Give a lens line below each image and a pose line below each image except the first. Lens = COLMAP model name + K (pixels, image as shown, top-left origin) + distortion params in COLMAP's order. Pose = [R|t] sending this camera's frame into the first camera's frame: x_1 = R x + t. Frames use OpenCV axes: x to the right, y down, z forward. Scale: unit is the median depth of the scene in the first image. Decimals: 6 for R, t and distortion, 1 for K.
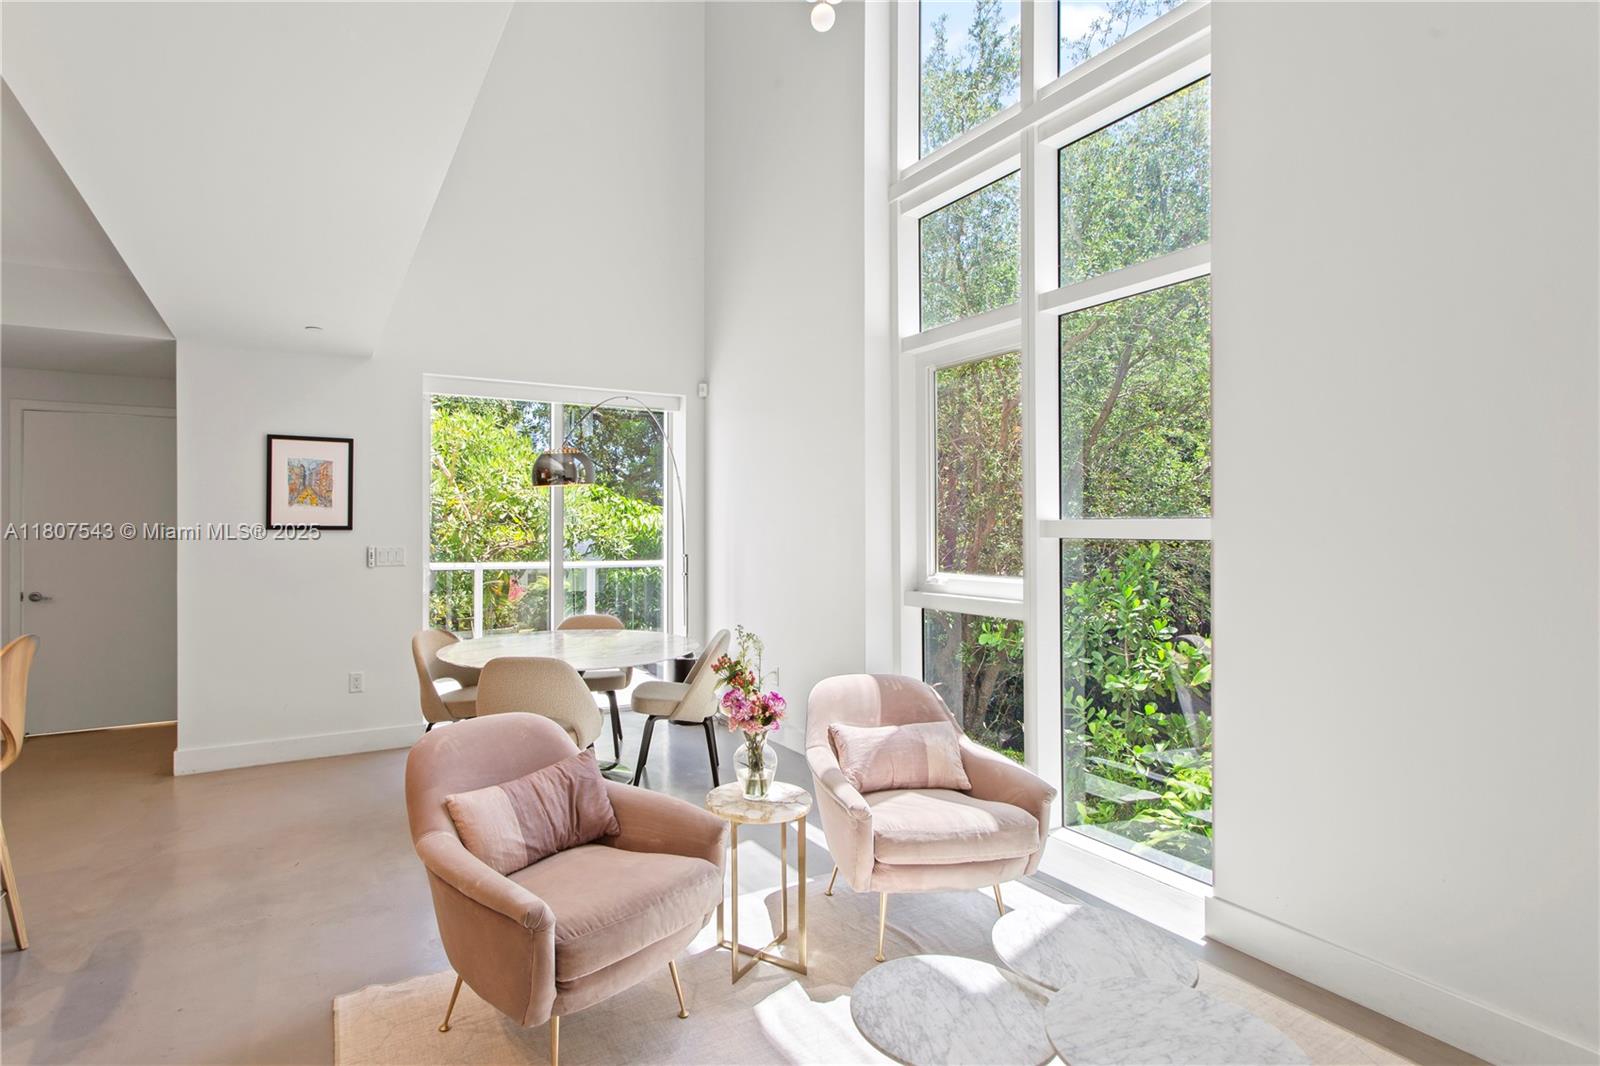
lens RADIAL K [[788.2, 0, 800.0], [0, 788.2, 533.0], [0, 0, 1]] dist [-0.000904, -0.000148]
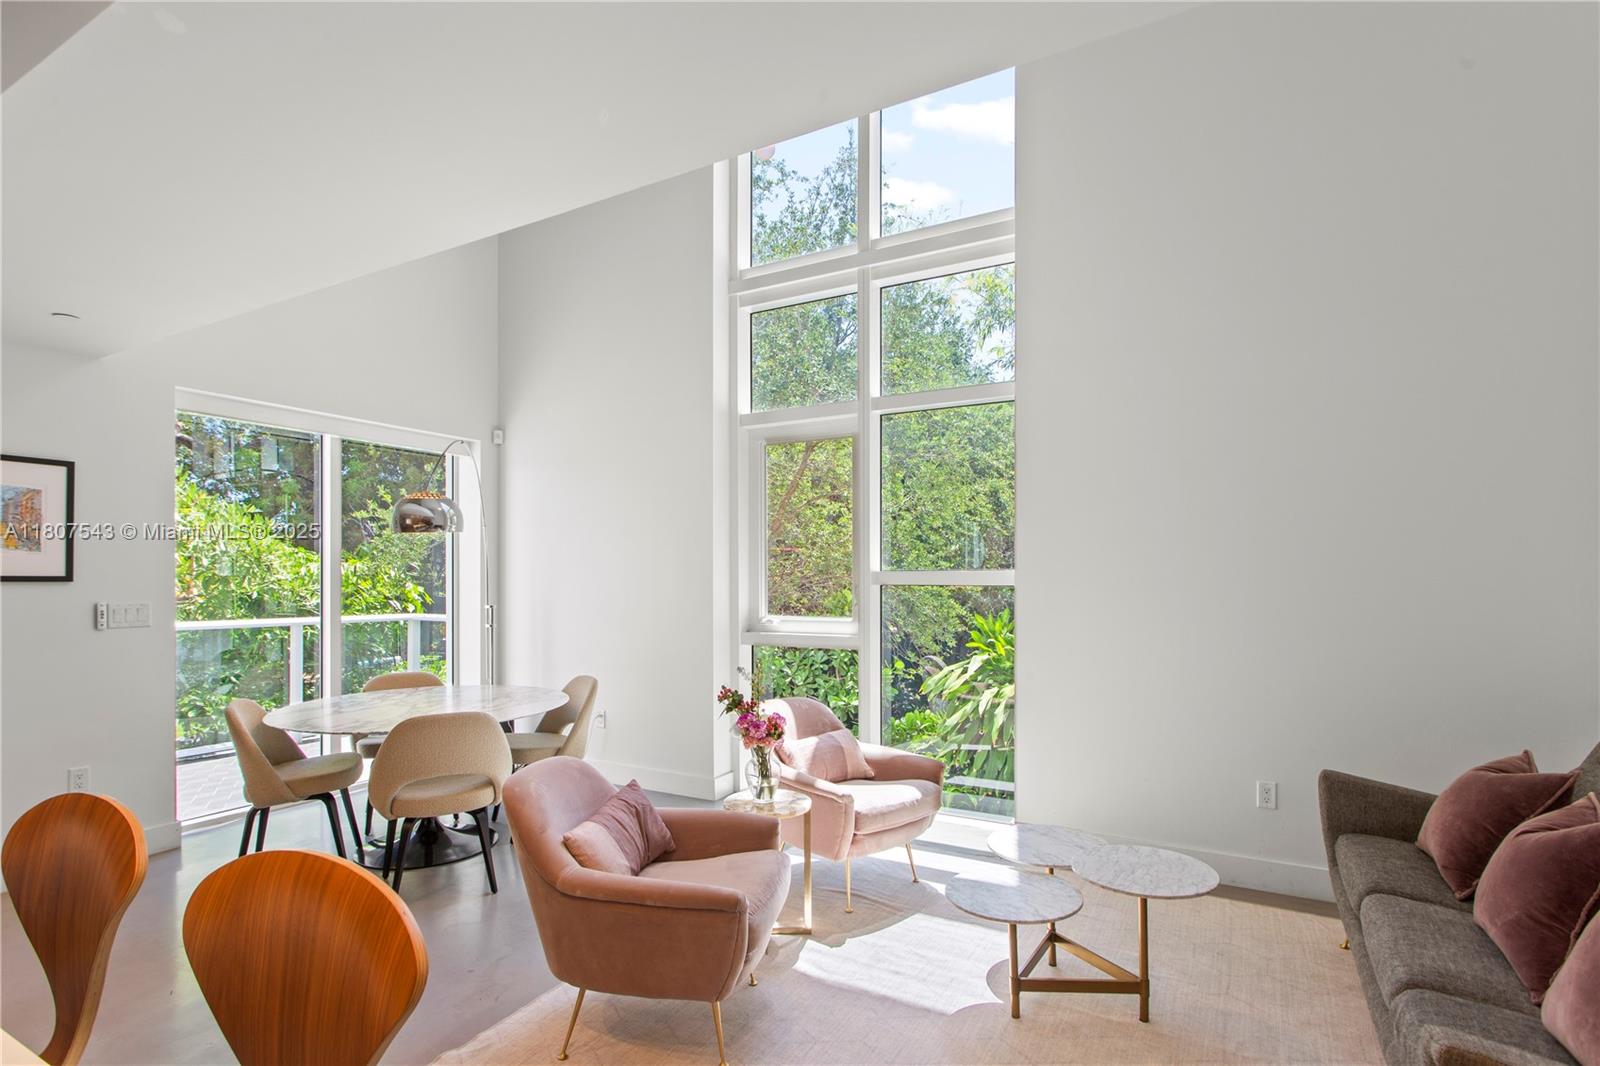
lens RADIAL K [[783.3, 0, 799.7], [0, 783.3, 592.4], [0, 0, 1]] dist [0.000879, -0.000383]
pose [[0.842332, -0.010783, 0.538851, -0.435390], [0.005411, 0.999919, 0.011551, 0.002205], [-0.538932, -0.006815, 0.842322, -0.022573]]
